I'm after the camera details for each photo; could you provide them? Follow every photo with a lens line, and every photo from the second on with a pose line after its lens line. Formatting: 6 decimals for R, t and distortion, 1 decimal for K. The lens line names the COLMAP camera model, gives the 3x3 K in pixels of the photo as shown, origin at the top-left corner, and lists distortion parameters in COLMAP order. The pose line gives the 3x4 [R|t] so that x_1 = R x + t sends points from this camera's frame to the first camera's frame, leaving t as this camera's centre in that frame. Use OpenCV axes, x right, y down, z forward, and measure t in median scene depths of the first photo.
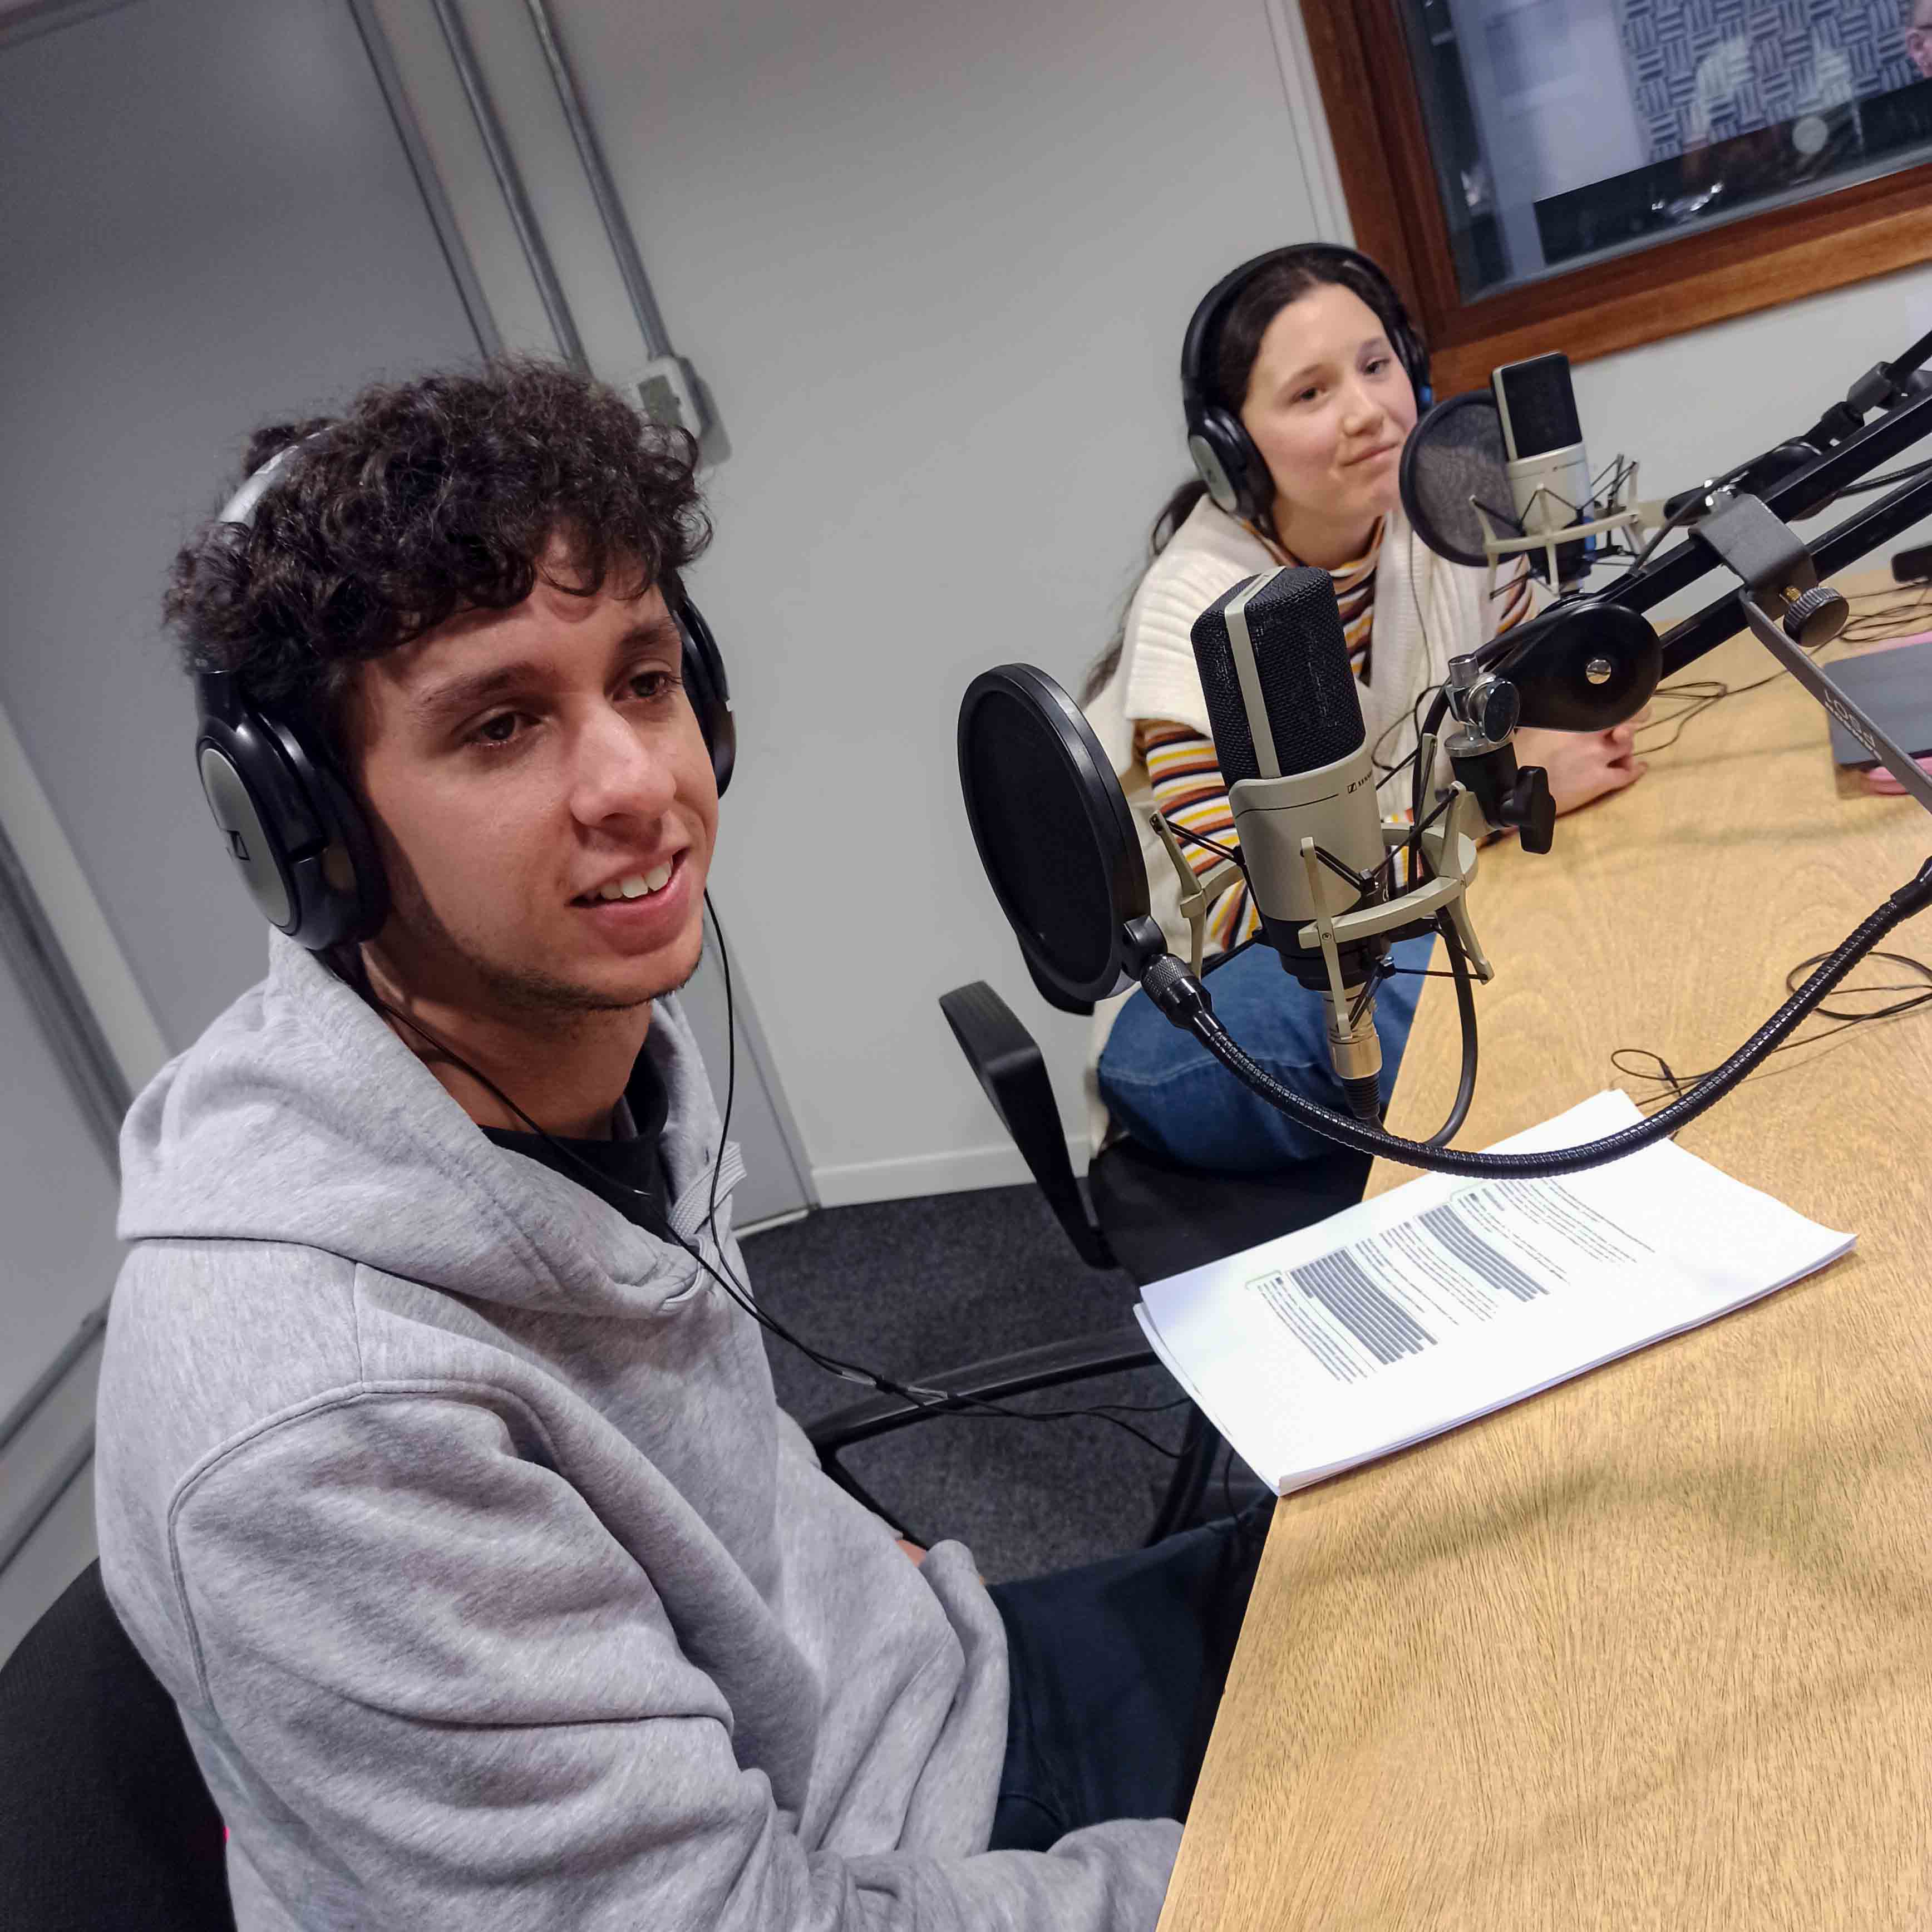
lens RADIAL K [[1985.3, 0, 982.3], [0, 1985.3, 957.4], [0, 0, 1]] dist [0.027847, 0.000000]
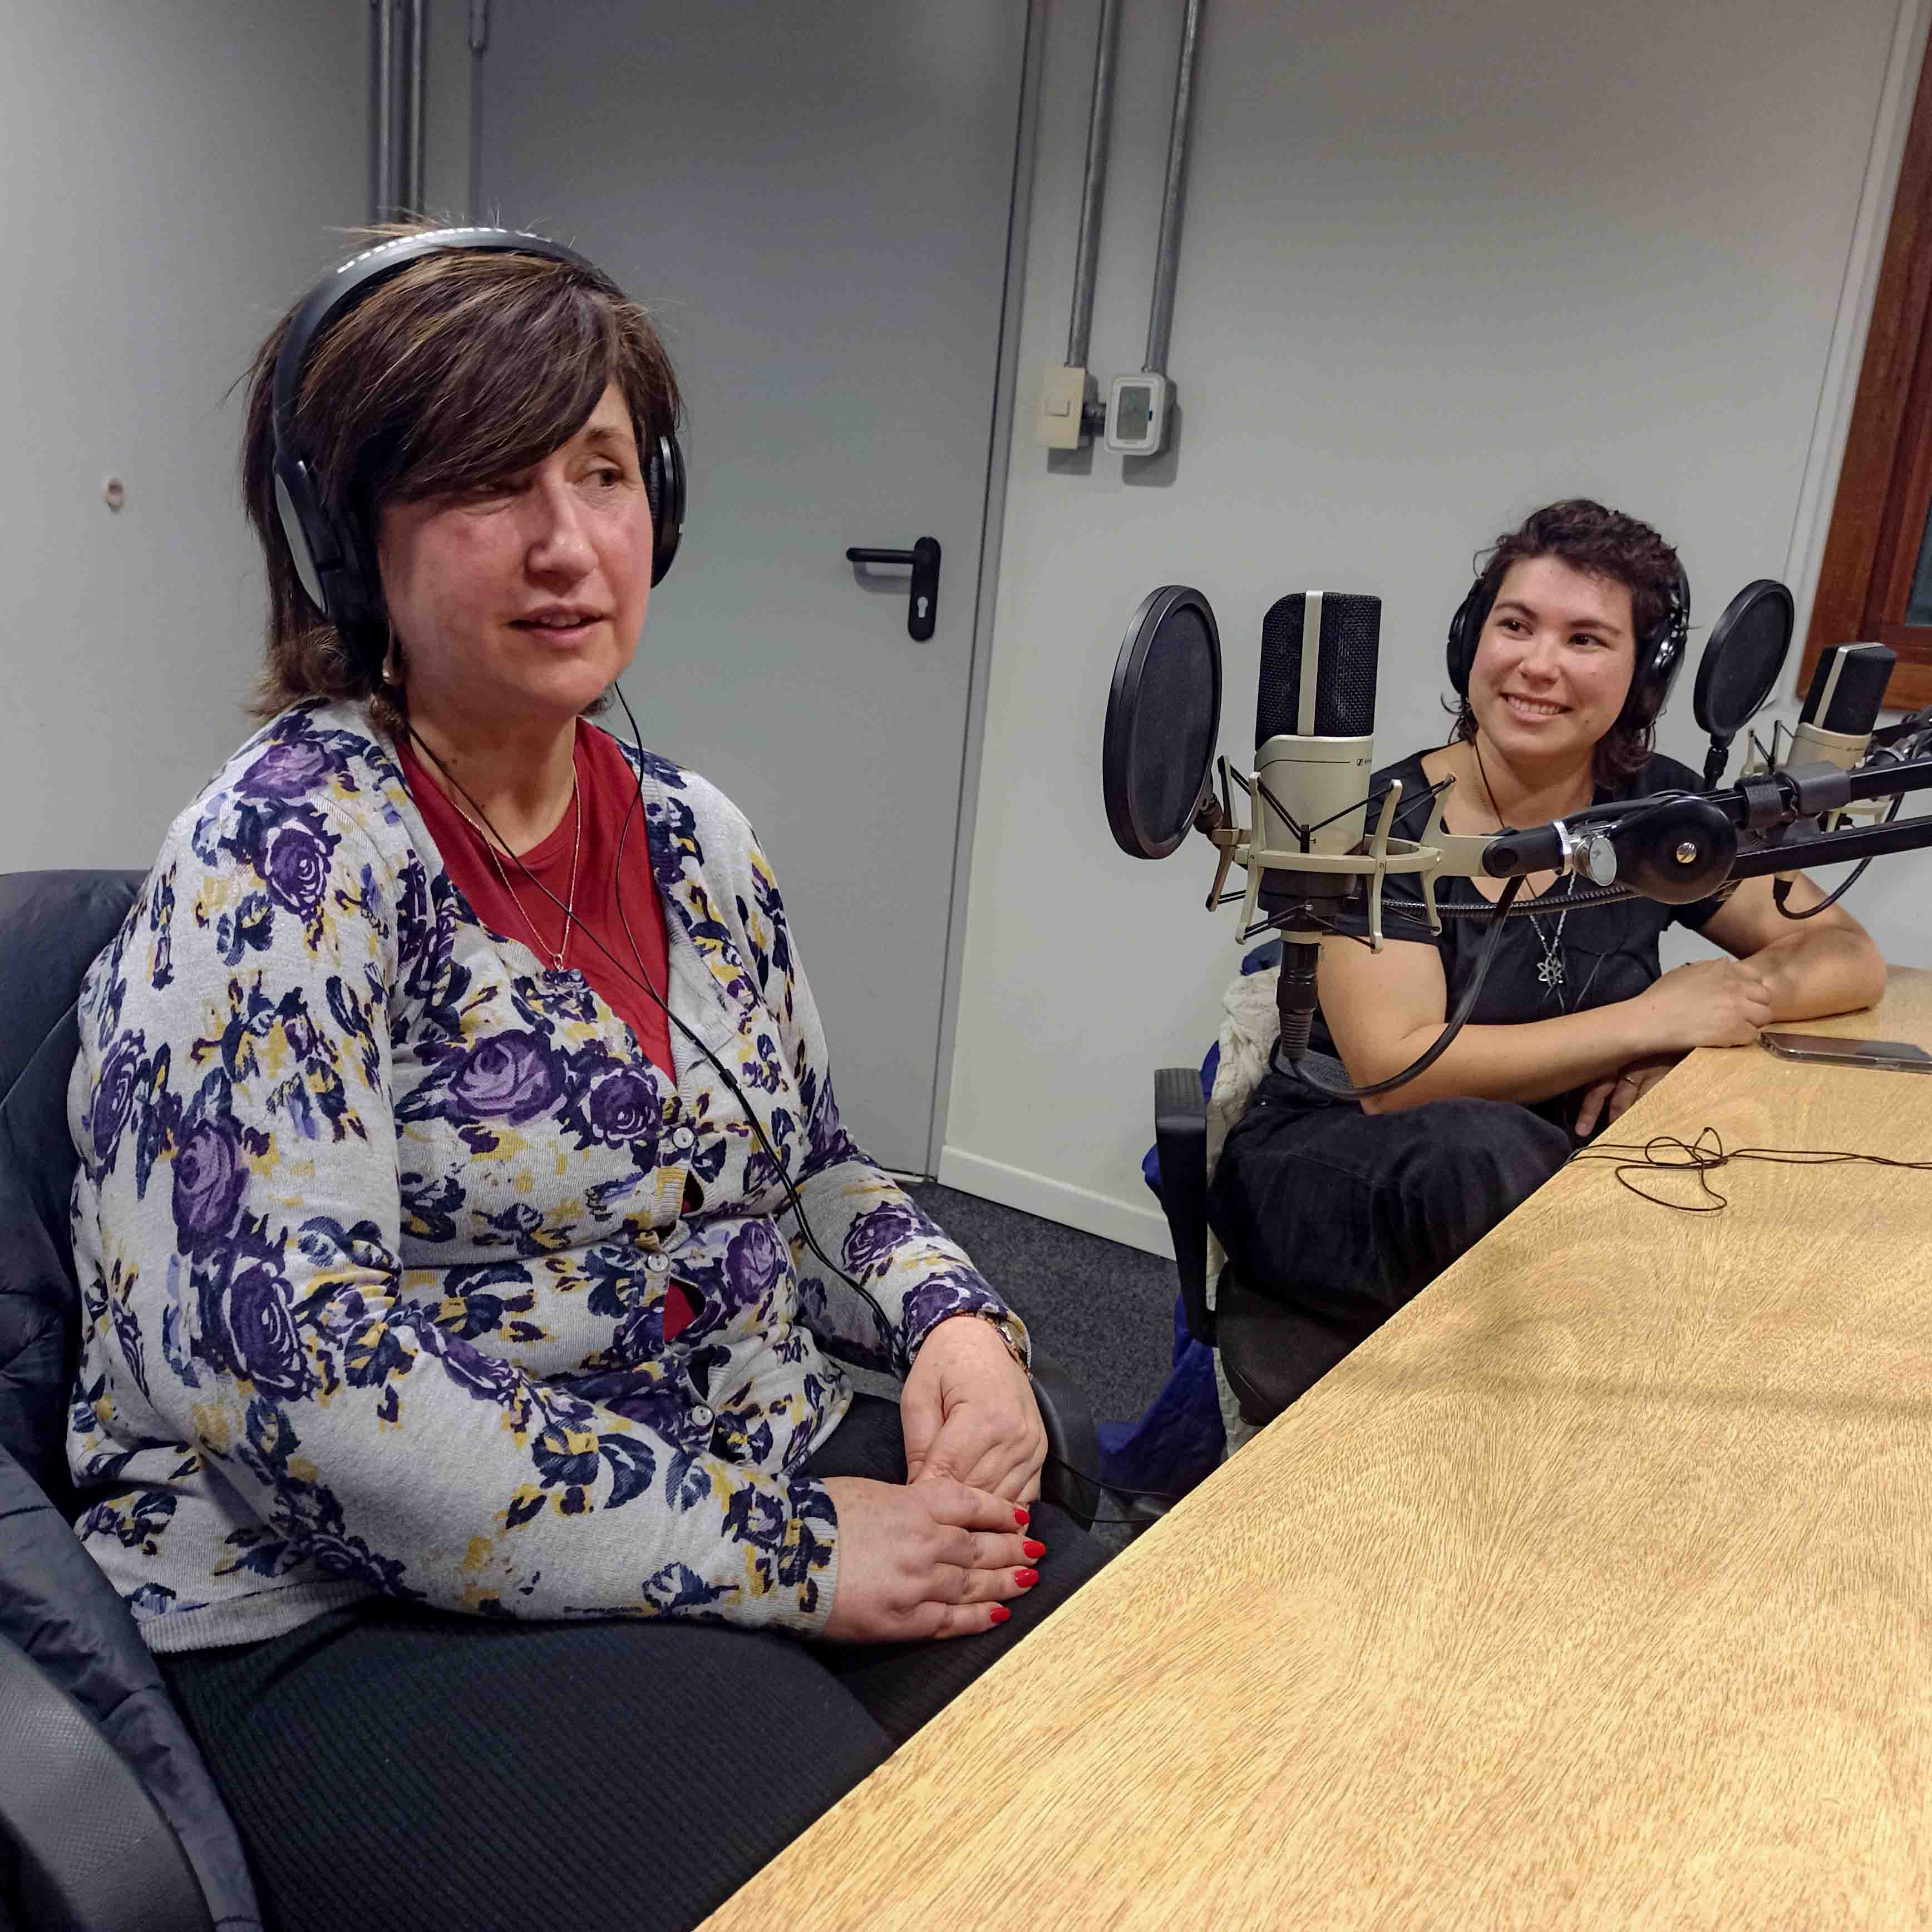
lens RADIAL K [[1985.3, 0, 966.9], [0, 1985.3, 959.1], [0, 0, 1]] dist [0.027847, 0.000000]
pose [[0.897367, 0.425089, -0.118459, 0.022189], [-0.430727, 0.902117, -0.025661, 0.164590], [0.095955, 0.074051, 0.992627, -0.102259]]
